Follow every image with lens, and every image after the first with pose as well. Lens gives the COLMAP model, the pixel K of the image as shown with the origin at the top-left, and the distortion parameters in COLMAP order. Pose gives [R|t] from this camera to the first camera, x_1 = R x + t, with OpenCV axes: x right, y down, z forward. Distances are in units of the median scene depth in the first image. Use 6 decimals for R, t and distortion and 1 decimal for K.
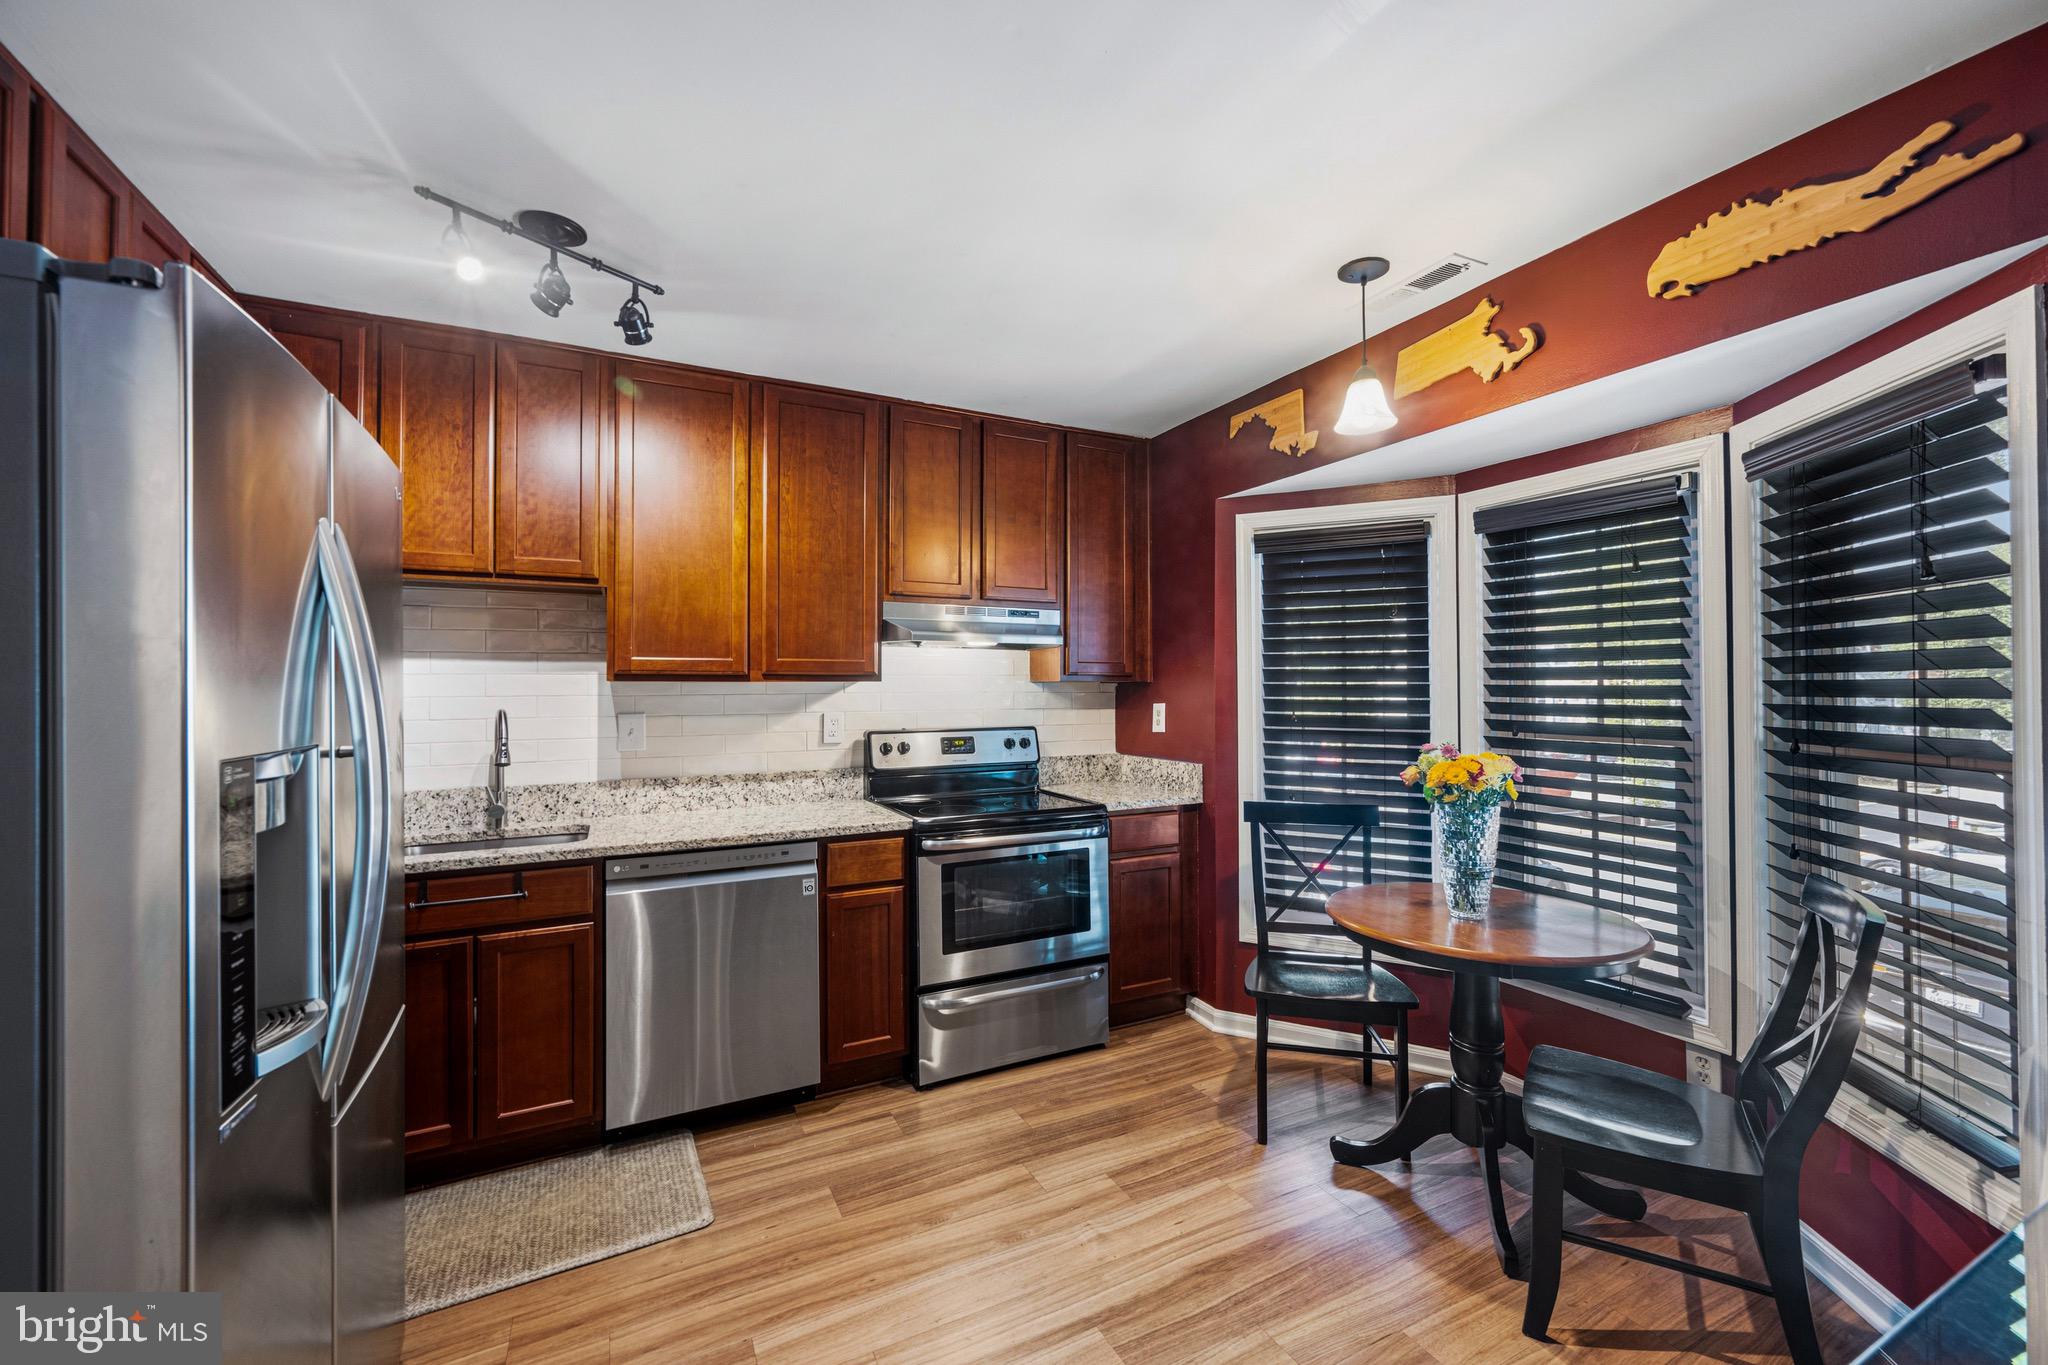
lens RADIAL K [[819.5, 0, 1025.8], [0, 819.5, 670.9], [0, 0, 1]] dist [-0.000479, -0.000220]
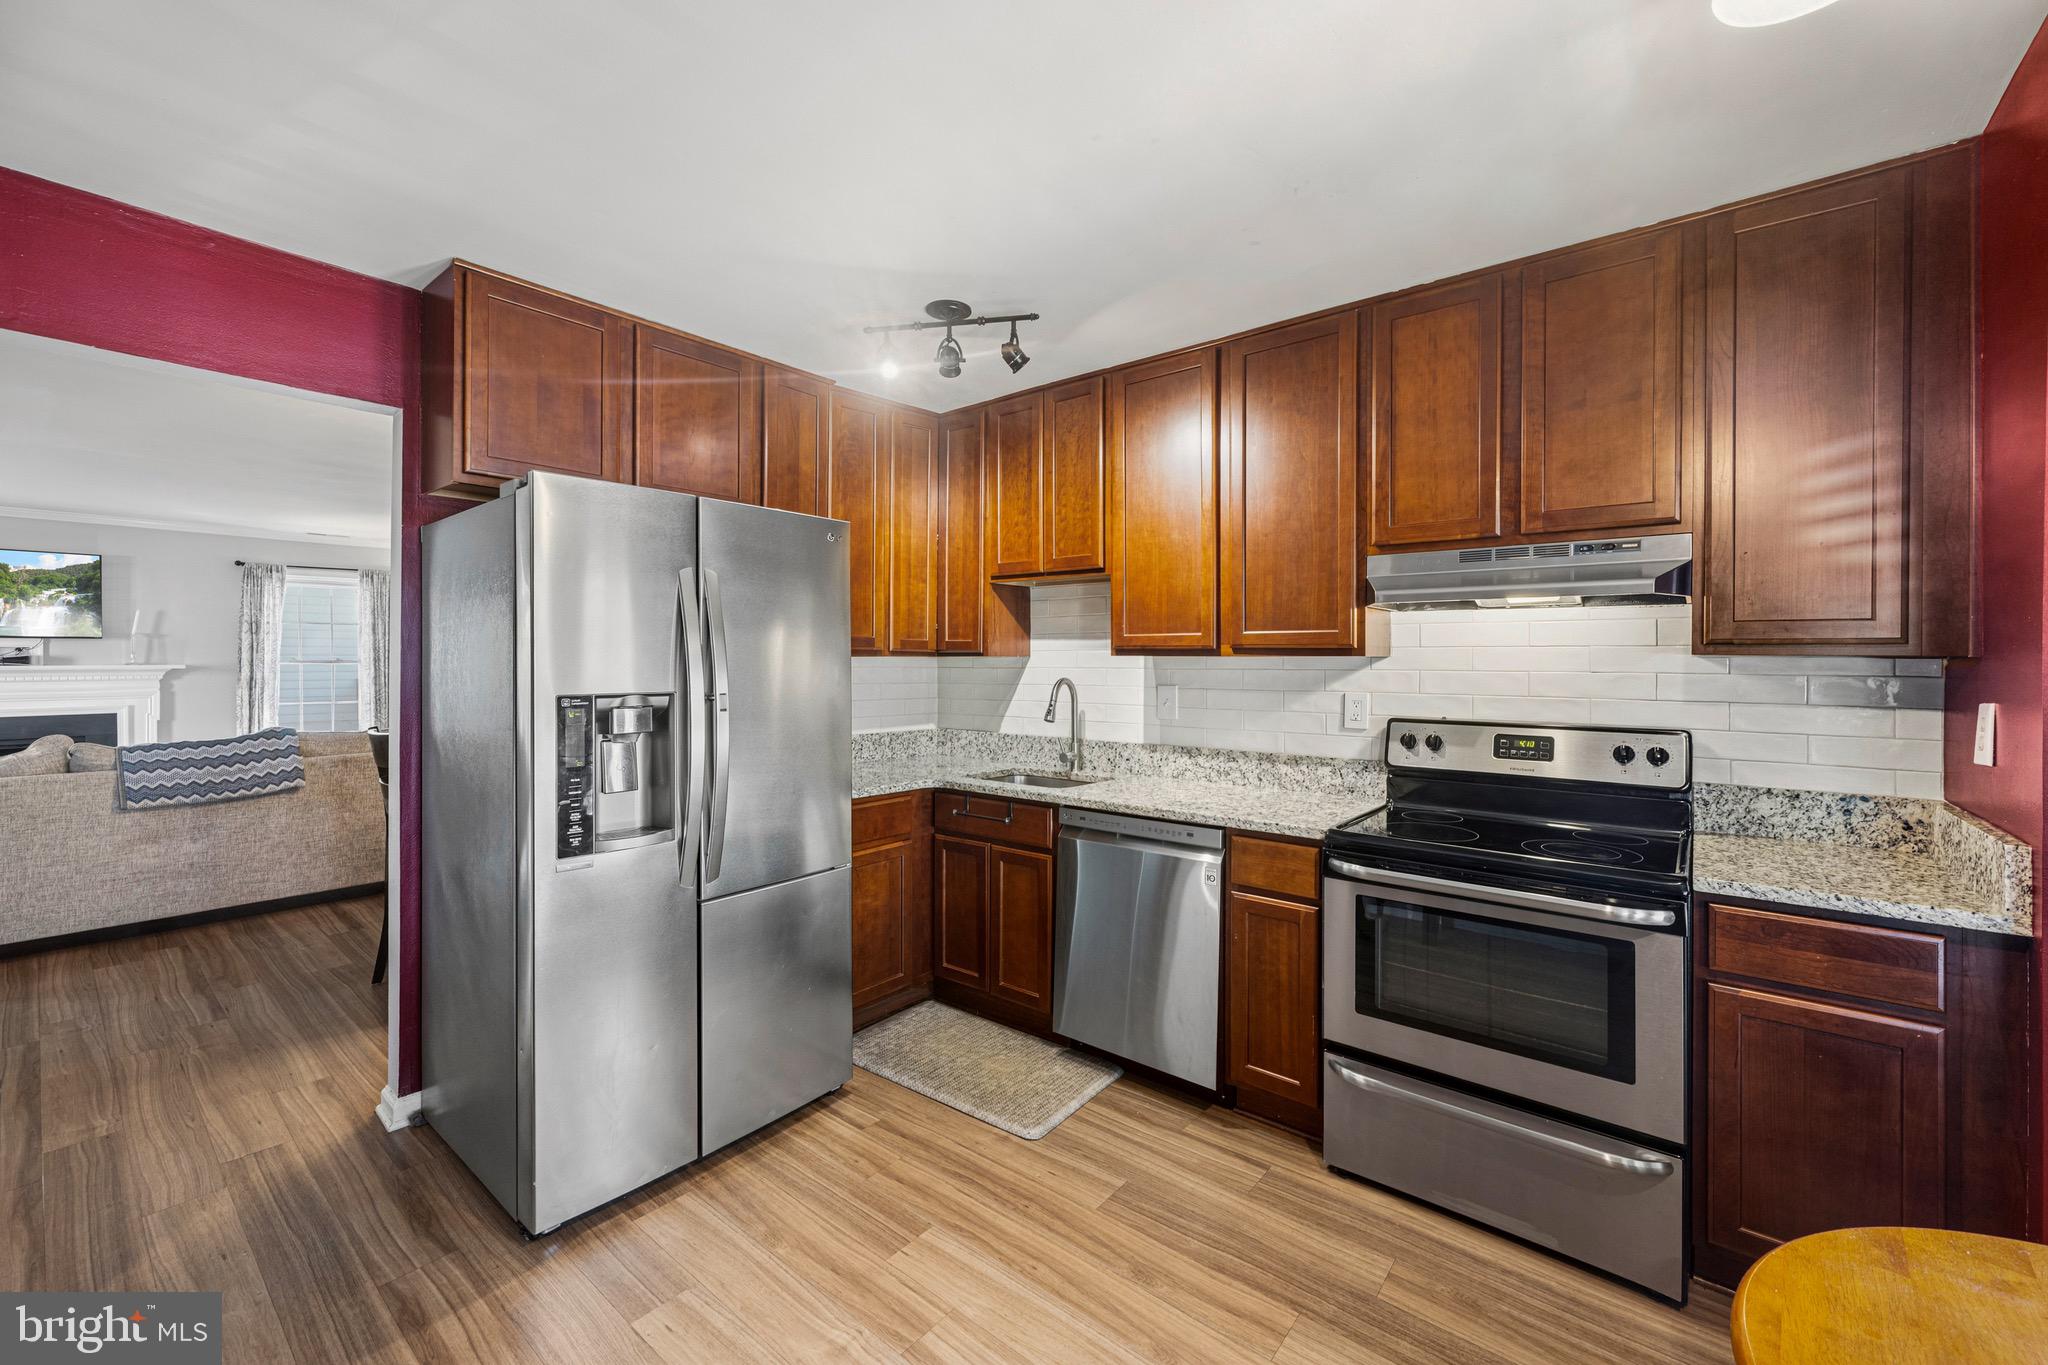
lens RADIAL K [[819.5, 0, 1018.9], [0, 819.5, 656.4], [0, 0, 1]] dist [-0.000479, -0.000220]
pose [[0.401279, 0.001202, -0.915955, 0.525300], [0.013023, 0.999891, 0.007017, 0.003897], [0.915863, -0.014744, 0.401219, 0.449923]]
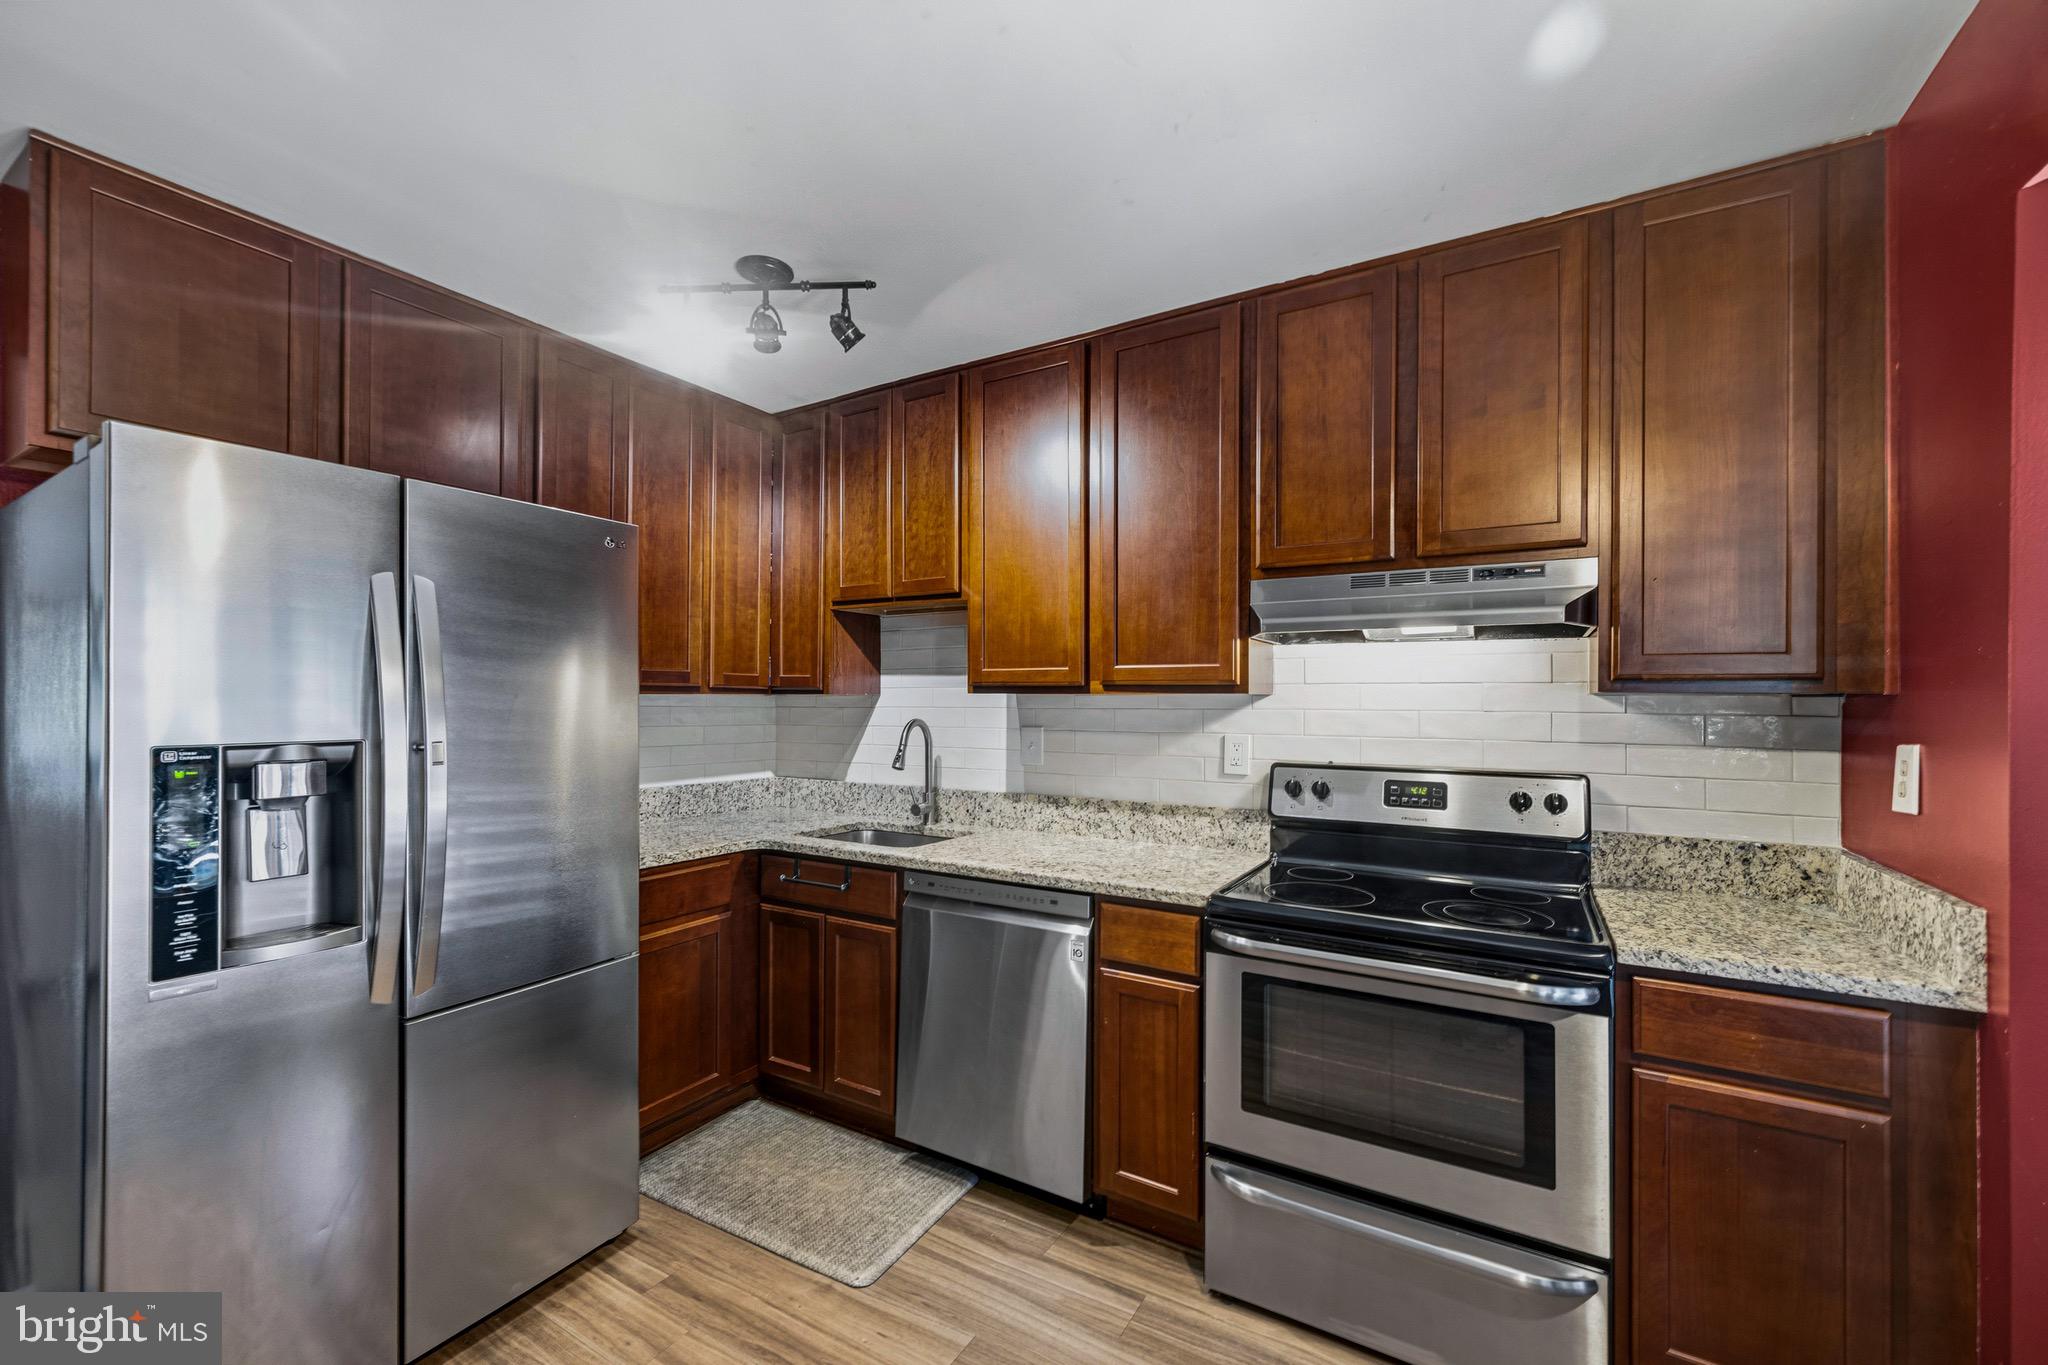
lens RADIAL K [[819.5, 0, 1014.9], [0, 819.5, 694.7], [0, 0, 1]] dist [-0.000479, -0.000220]
pose [[0.528025, 0.000023, -0.849229, 0.397680], [0.010436, 0.999924, 0.006516, 0.008849], [0.849165, -0.012303, 0.527984, 0.556371]]
